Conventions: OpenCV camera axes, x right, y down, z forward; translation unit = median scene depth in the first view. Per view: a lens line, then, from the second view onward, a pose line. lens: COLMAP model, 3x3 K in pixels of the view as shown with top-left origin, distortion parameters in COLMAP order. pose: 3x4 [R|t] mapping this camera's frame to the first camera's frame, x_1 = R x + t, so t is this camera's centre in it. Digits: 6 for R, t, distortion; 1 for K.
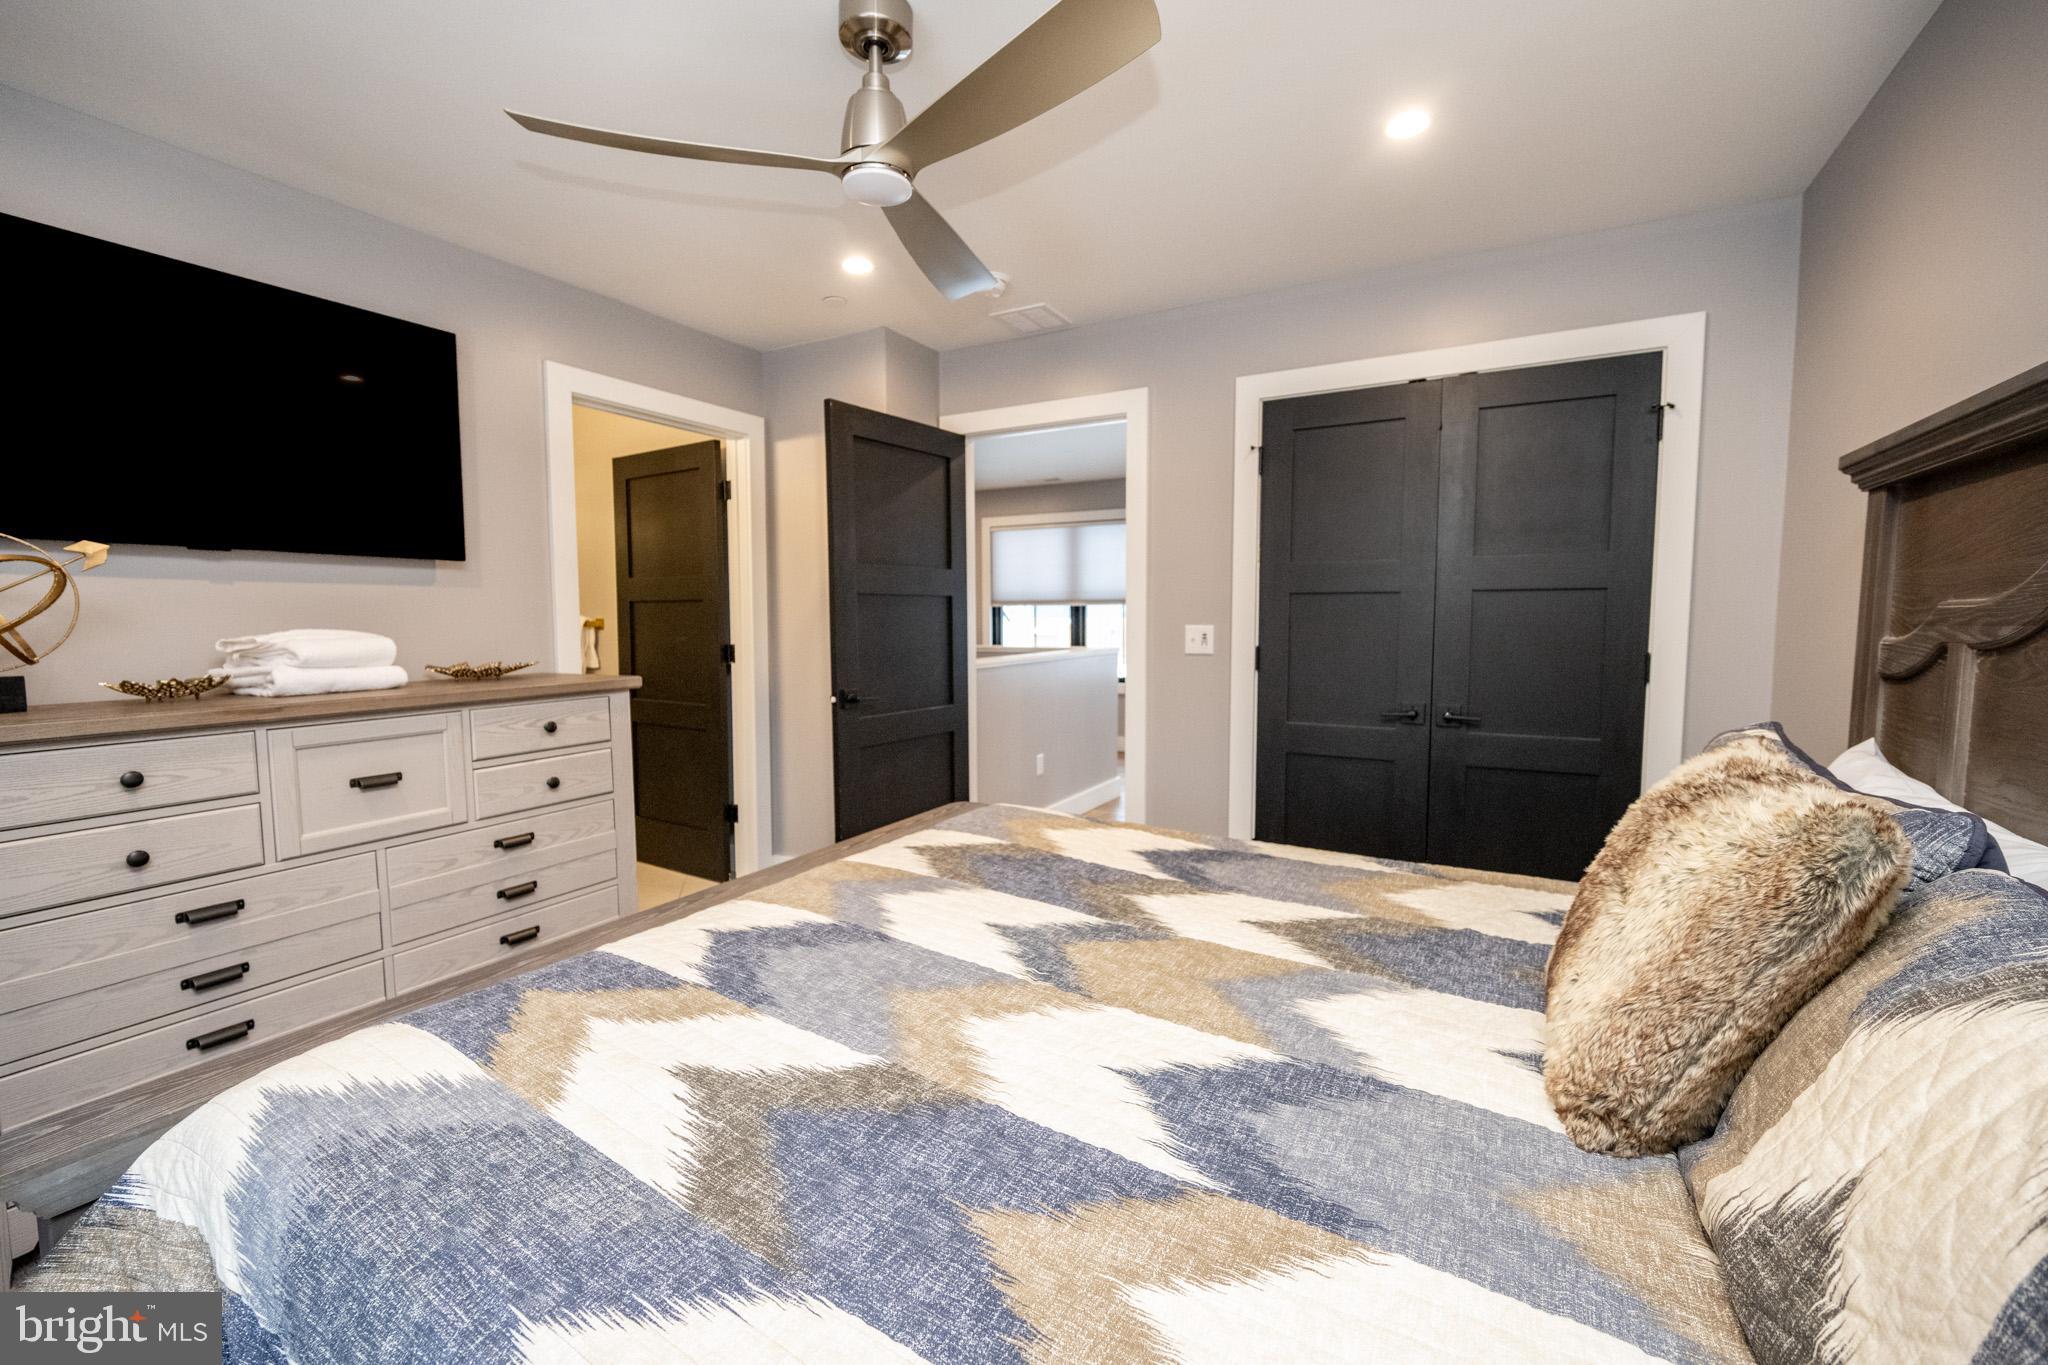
lens RADIAL K [[819.5, 0, 1037.3], [0, 819.5, 678.9], [0, 0, 1]] dist [-0.001156, -0.000066]
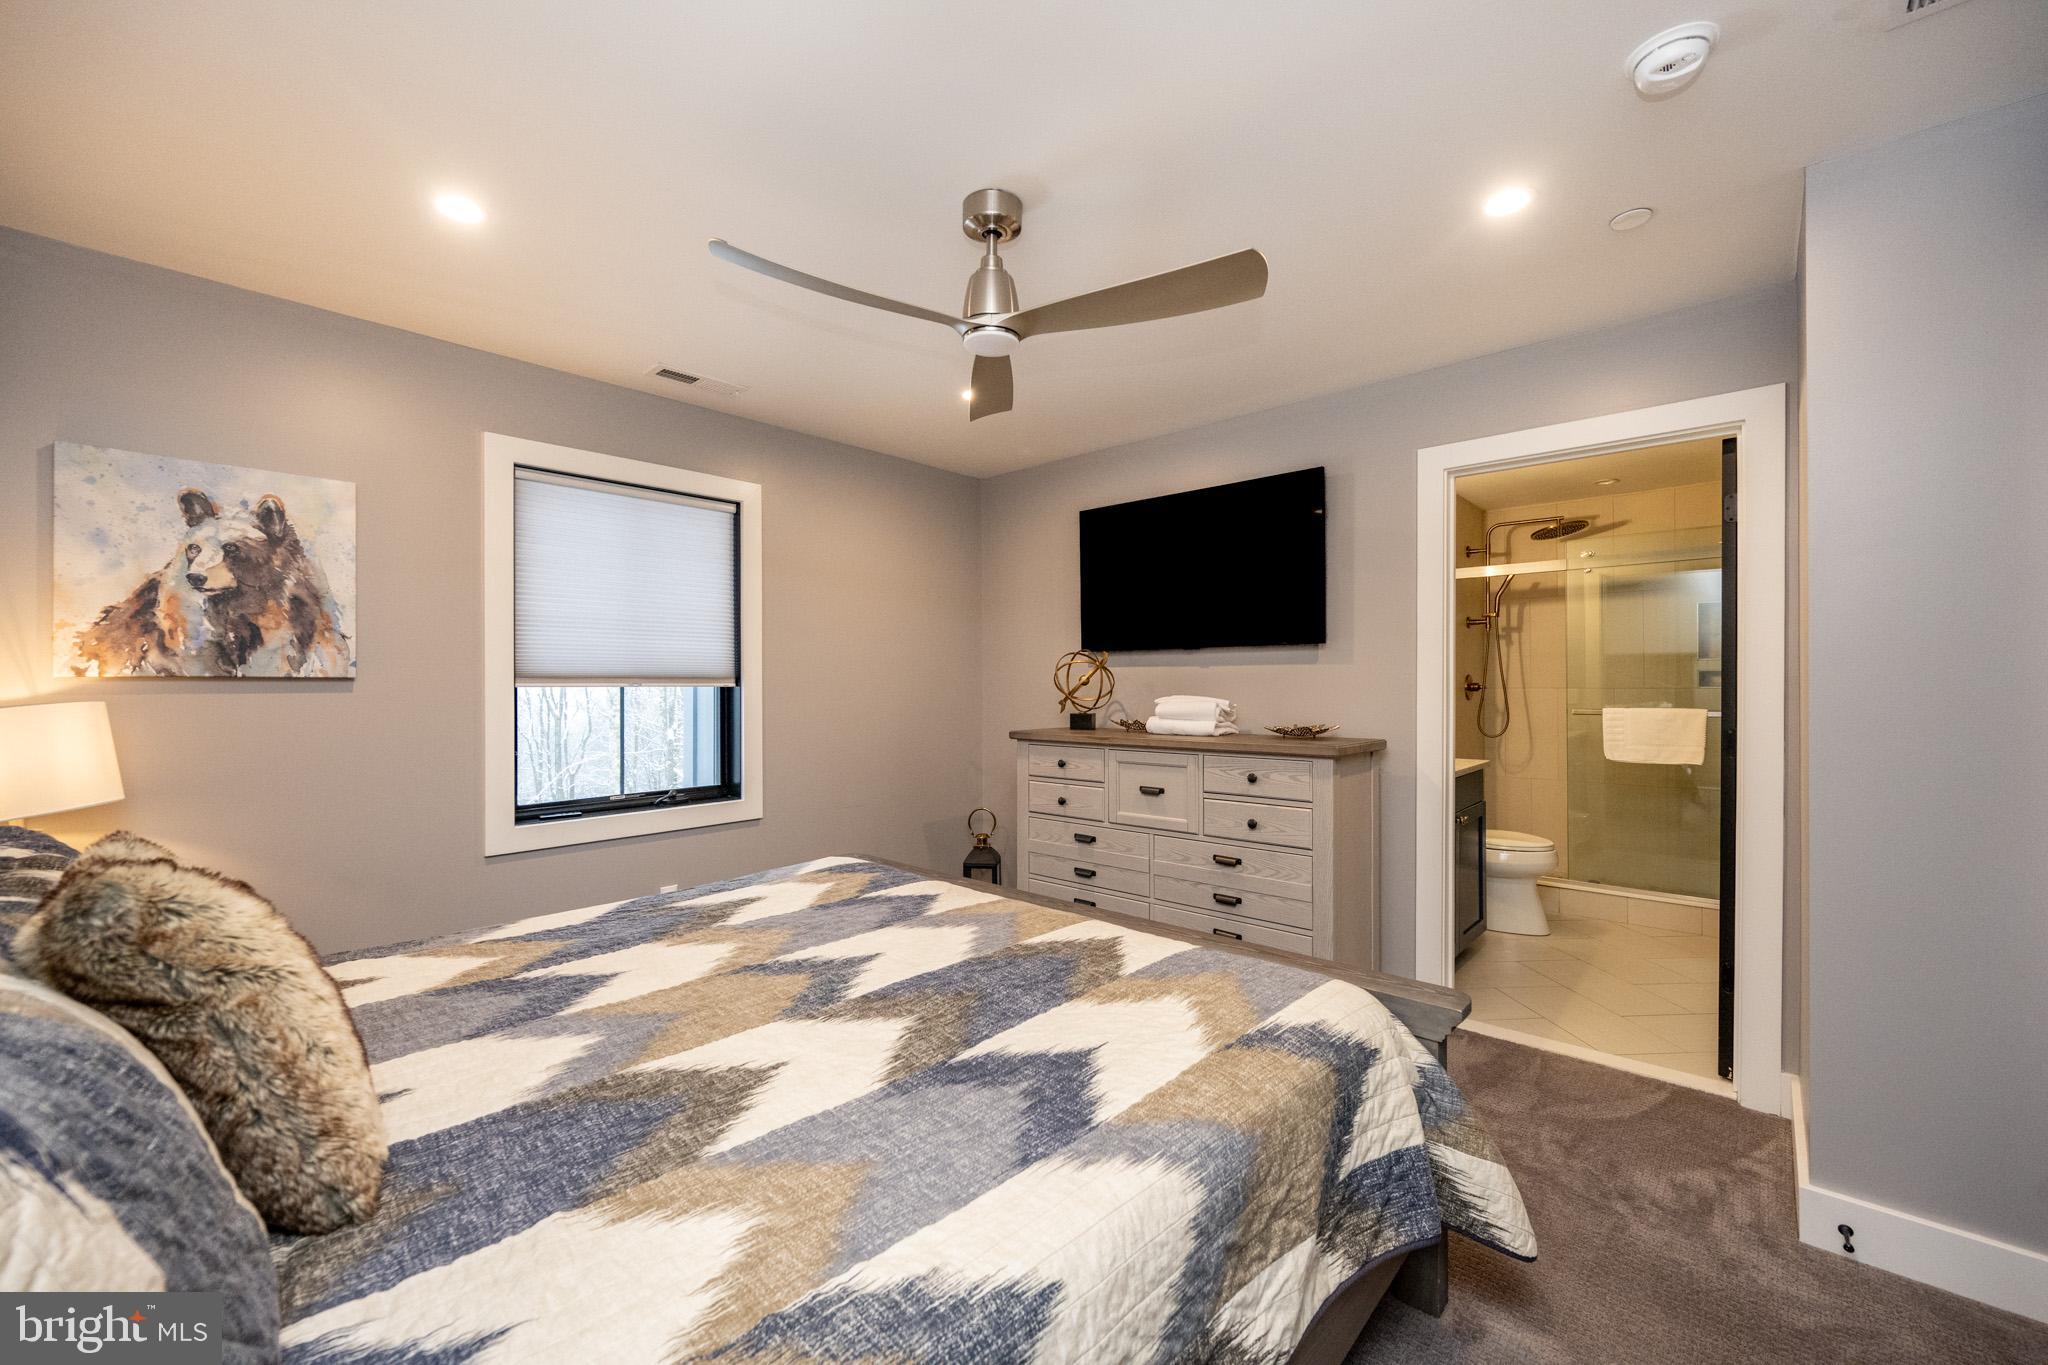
lens RADIAL K [[819.5, 0, 1037.3], [0, 819.5, 678.9], [0, 0, 1]] dist [-0.001156, -0.000066]
pose [[-0.219215, -0.001103, -0.975676, 0.964351], [-0.073059, 0.997210, 0.015288, -0.121294], [0.972937, 0.074633, -0.218684, 1.341001]]
